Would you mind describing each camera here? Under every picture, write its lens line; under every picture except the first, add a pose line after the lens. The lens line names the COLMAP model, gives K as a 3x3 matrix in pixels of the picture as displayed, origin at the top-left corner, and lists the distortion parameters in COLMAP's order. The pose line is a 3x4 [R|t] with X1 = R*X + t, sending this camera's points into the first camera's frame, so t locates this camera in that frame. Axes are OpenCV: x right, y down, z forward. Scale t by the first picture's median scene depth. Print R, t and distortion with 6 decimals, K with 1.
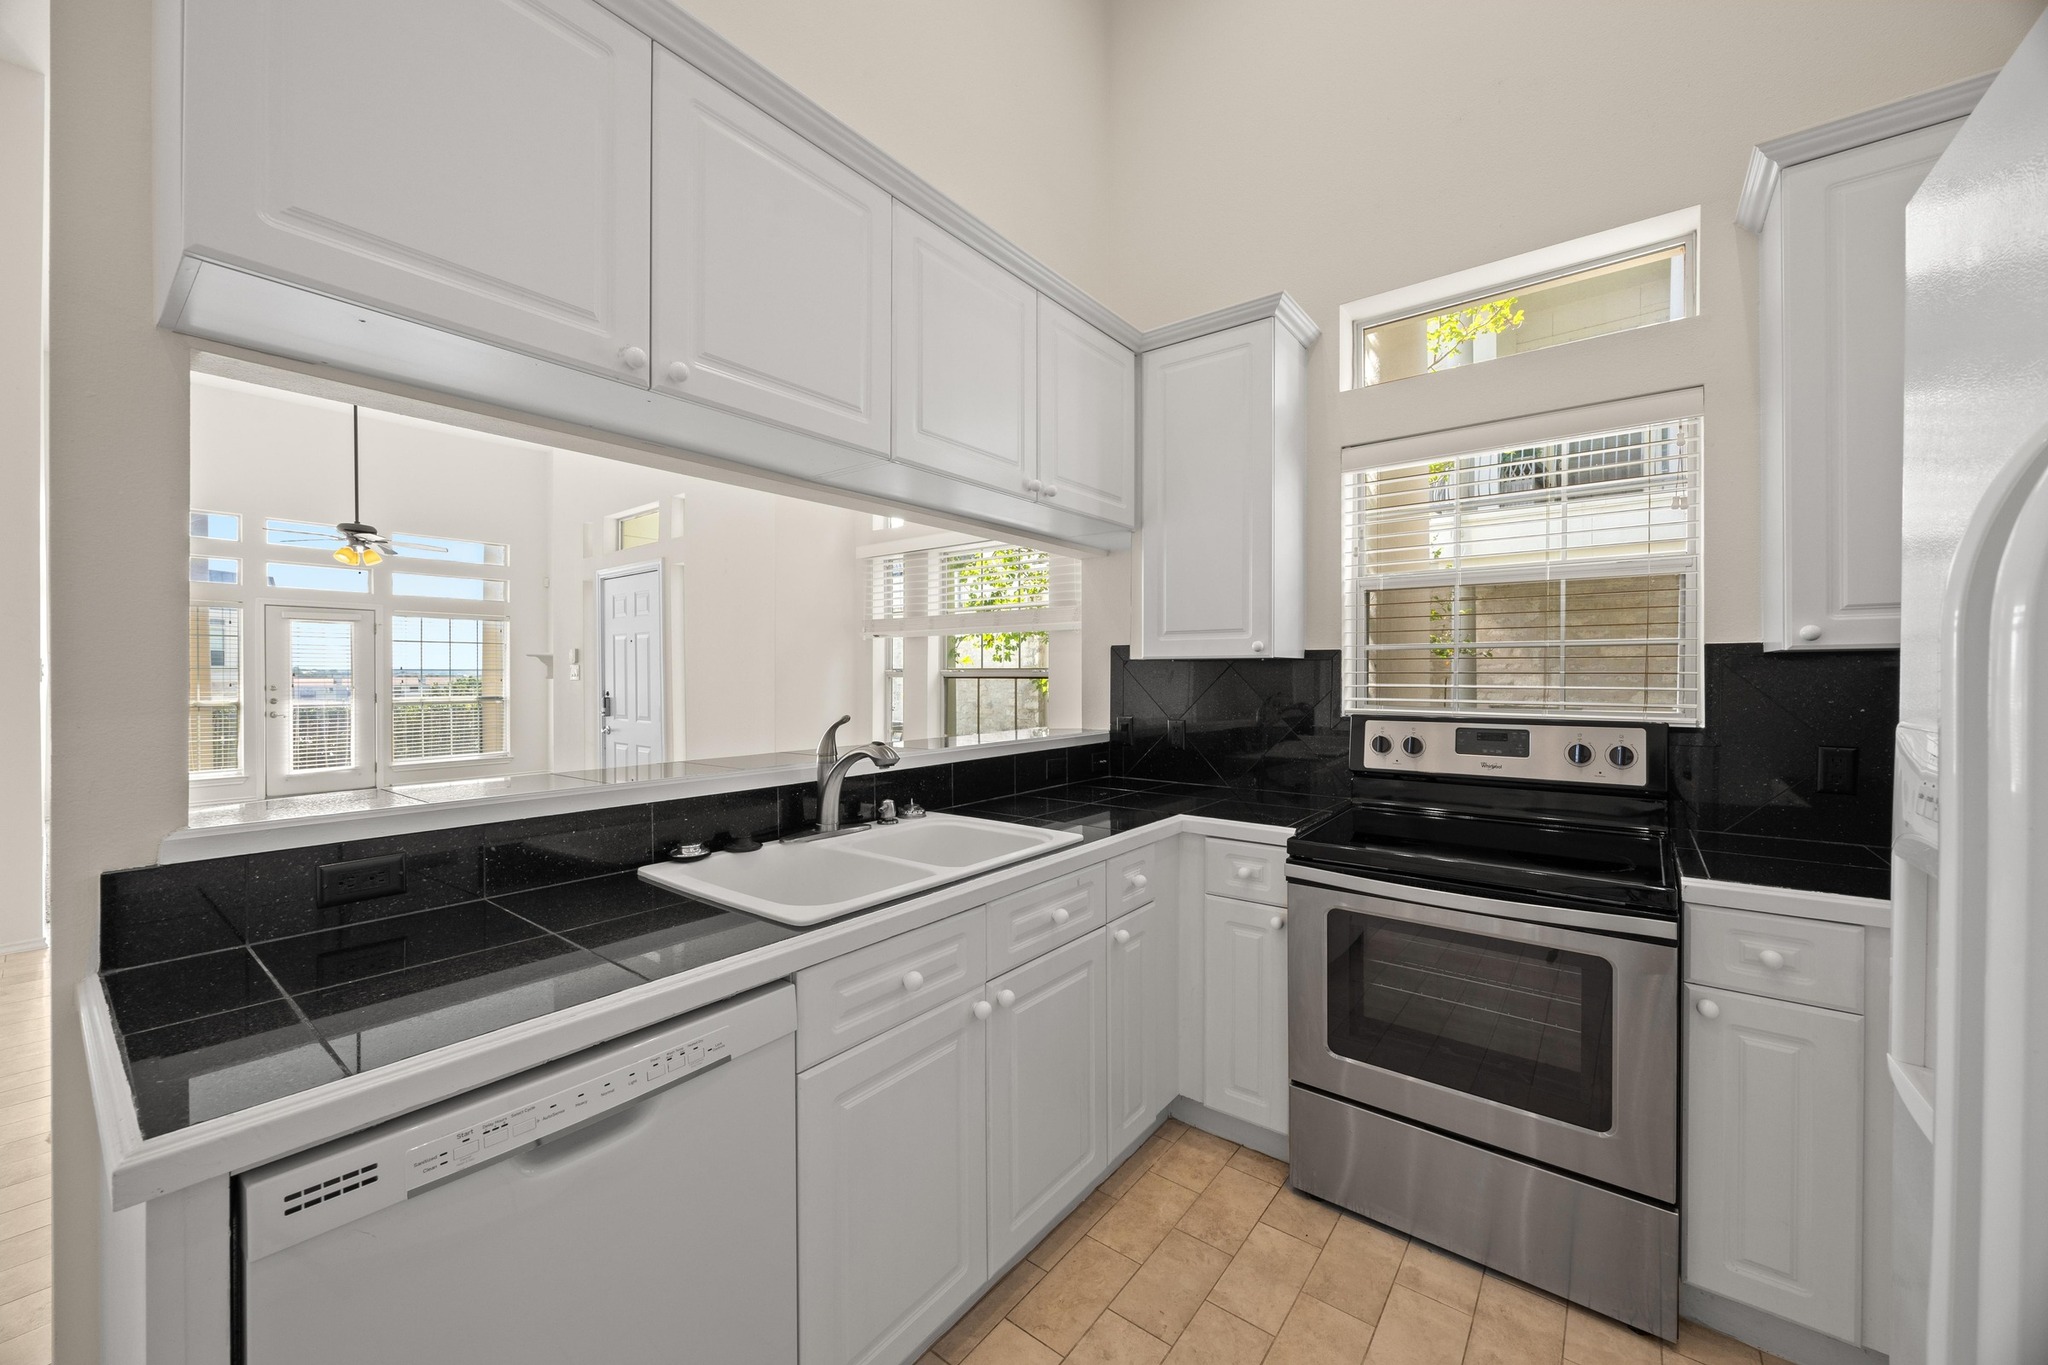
lens RADIAL K [[774.9, 0, 1020.0], [0, 774.9, 675.2], [0, 0, 1]] dist [-0.005186, 0.000653]
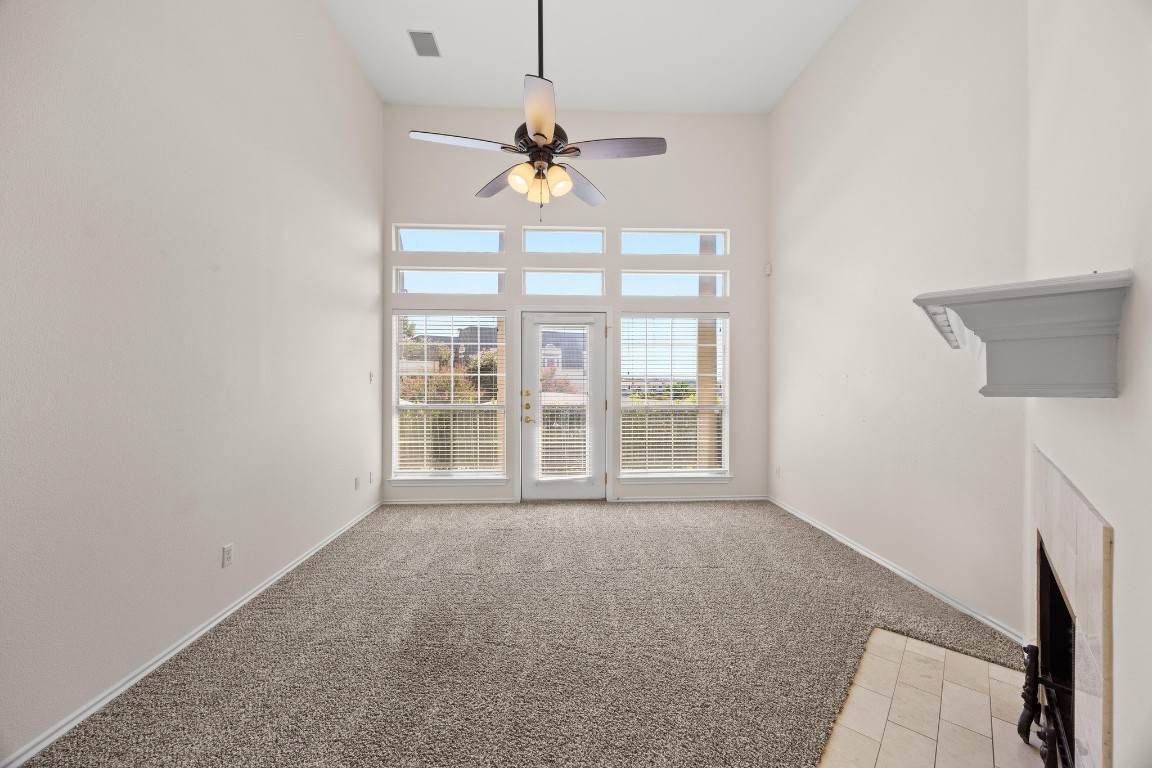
lens RADIAL K [[435.9, 0, 577.9], [0, 435.9, 382.4], [0, 0, 1]] dist [-0.005186, 0.000653]
pose [[0.658857, 0.004106, -0.752257, -0.493456], [-0.002320, 0.999991, 0.003426, 0.000142], [0.752265, -0.000512, 0.658861, 0.672847]]
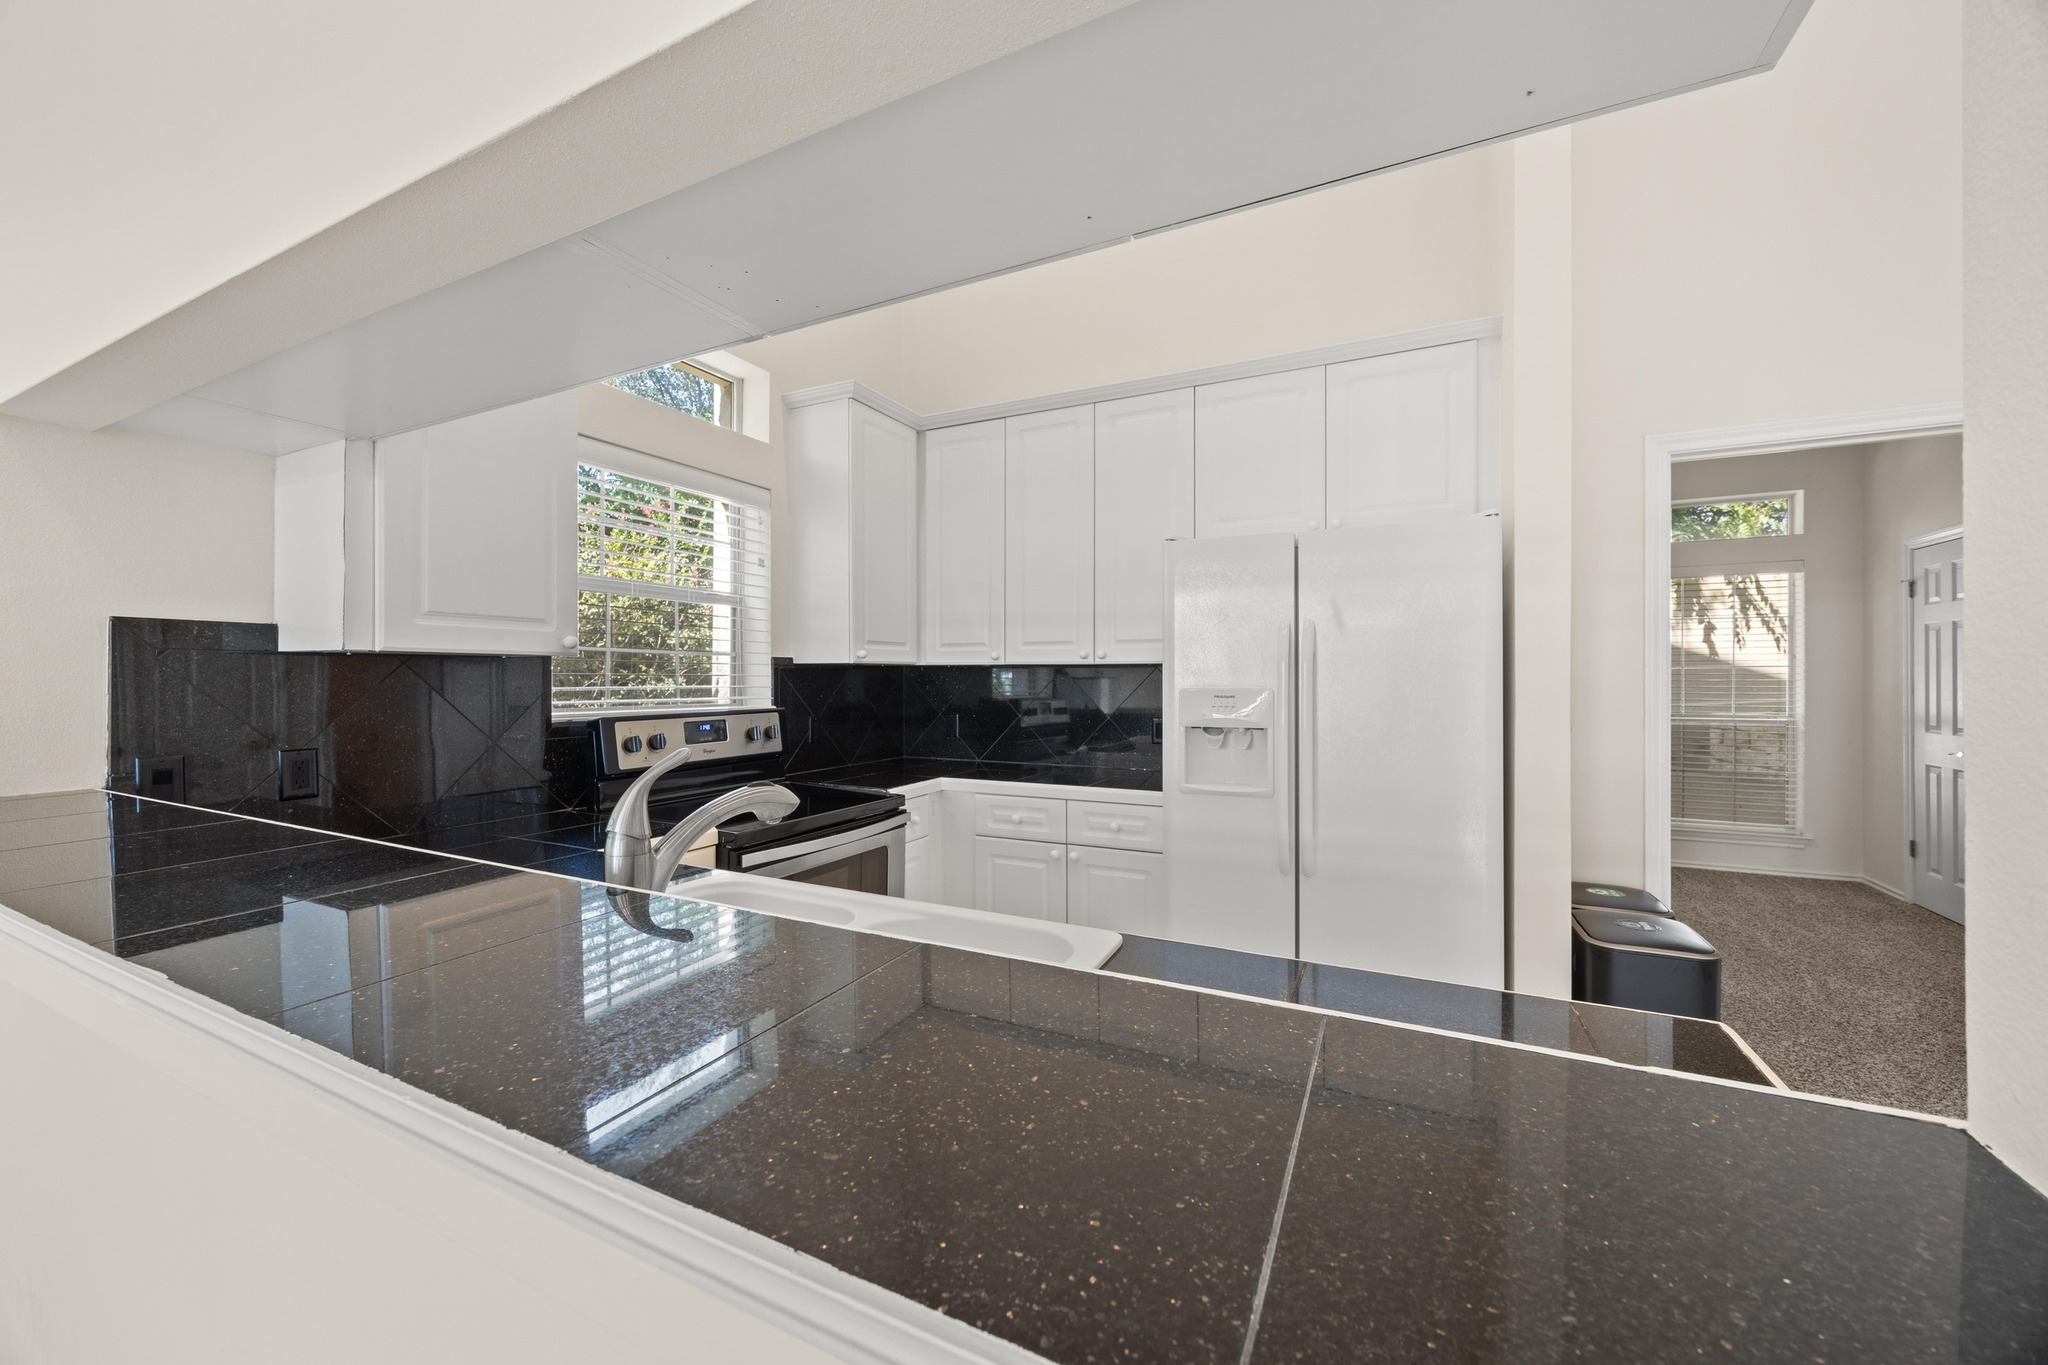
lens RADIAL K [[774.9, 0, 1020.3], [0, 774.9, 683.2], [0, 0, 1]] dist [-0.005186, 0.000653]
pose [[-0.199457, -0.008965, 0.979866, -0.179514], [-0.002728, 0.999959, 0.008594, -0.000573], [-0.979903, -0.000959, -0.199473, 0.198632]]
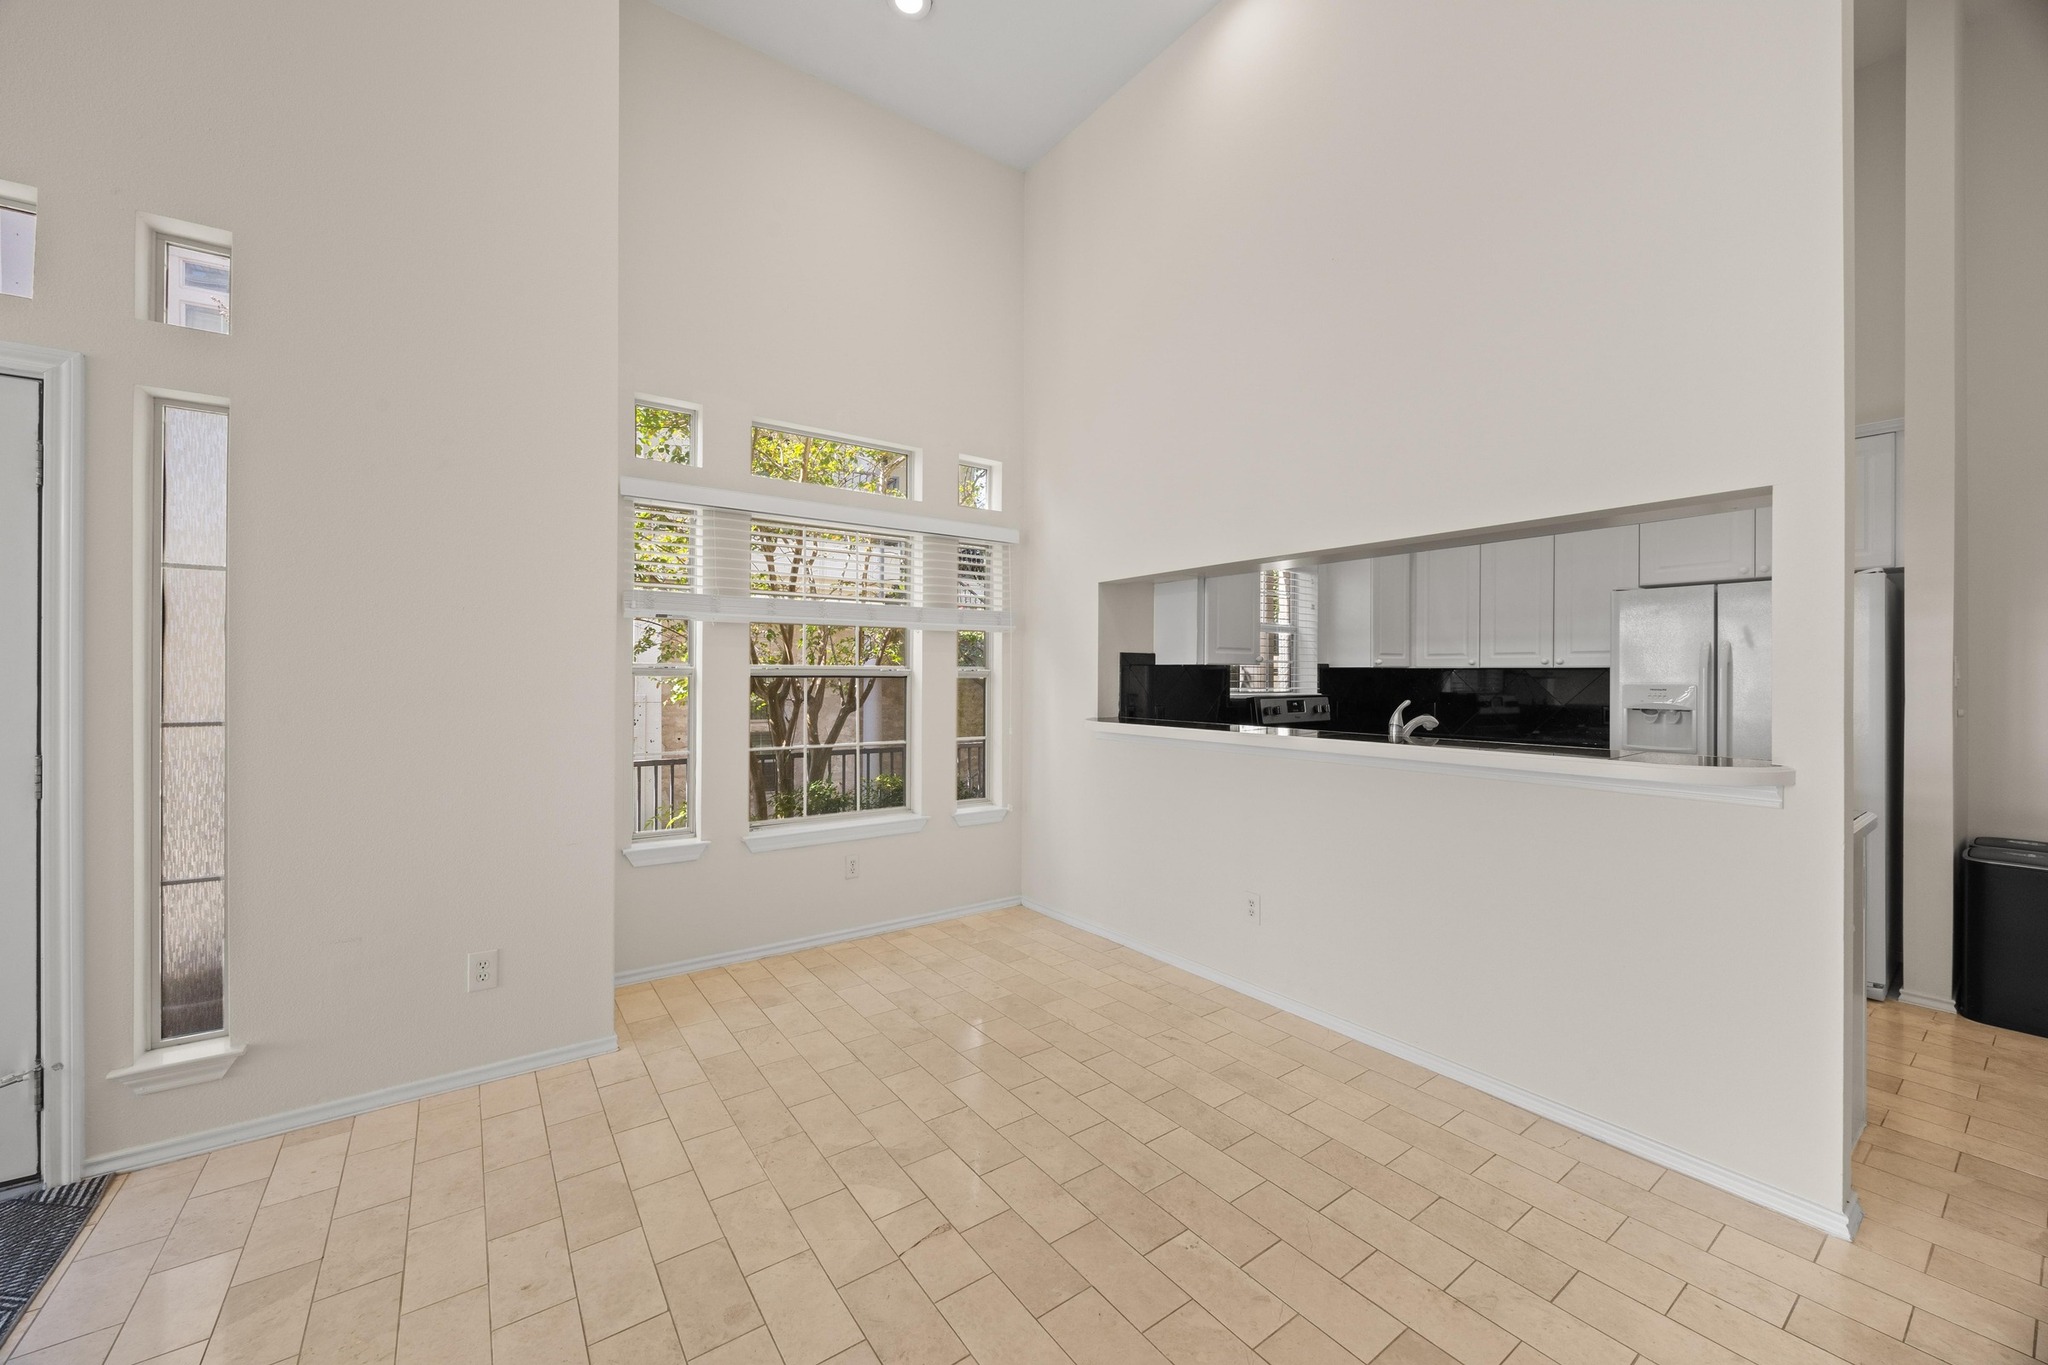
lens RADIAL K [[774.9, 0, 1016.8], [0, 774.9, 675.5], [0, 0, 1]] dist [-0.005186, 0.000653]
pose [[0.276454, -0.000864, 0.961027, -0.451043], [-0.005390, 0.999982, 0.002449, -0.000599], [-0.961012, -0.005857, 0.276445, 0.302411]]
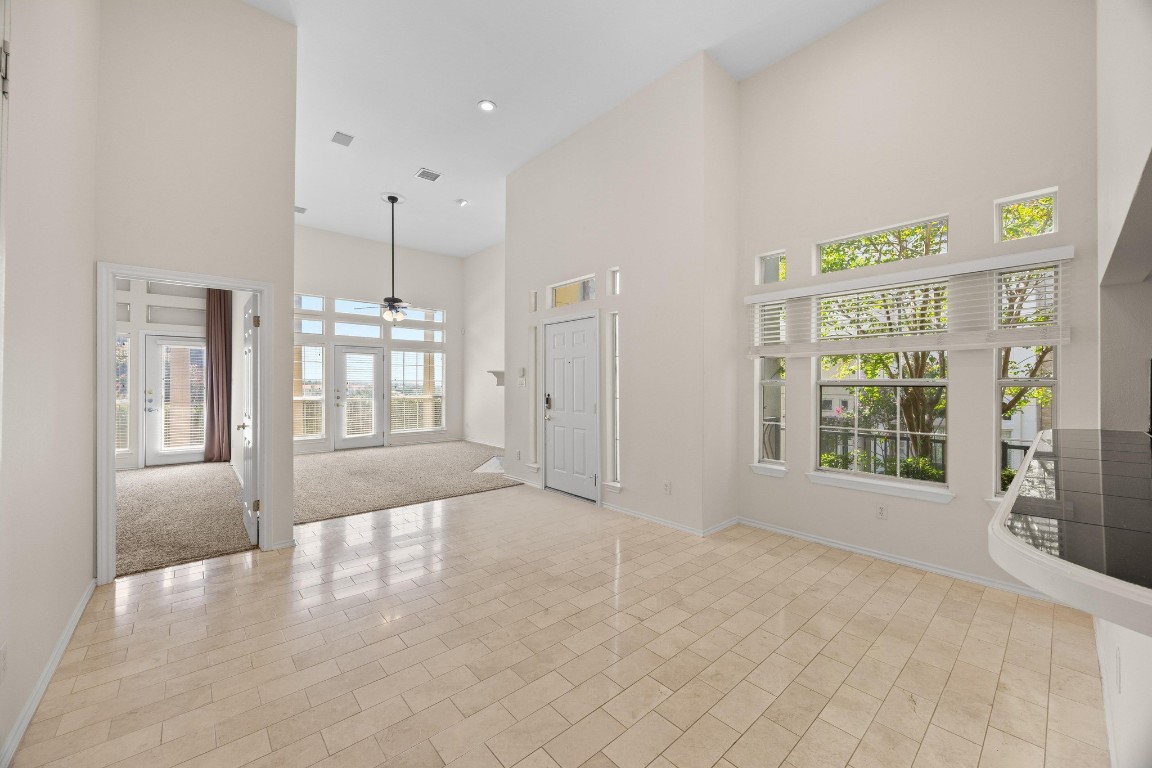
lens RADIAL K [[435.9, 0, 576.8], [0, 435.9, 379.8], [0, 0, 1]] dist [-0.005186, 0.000653]
pose [[0.984891, -0.000472, -0.173172, -0.229383], [-0.001099, 0.999959, -0.008976, -0.000074], [0.173170, 0.009031, 0.984851, 0.079162]]
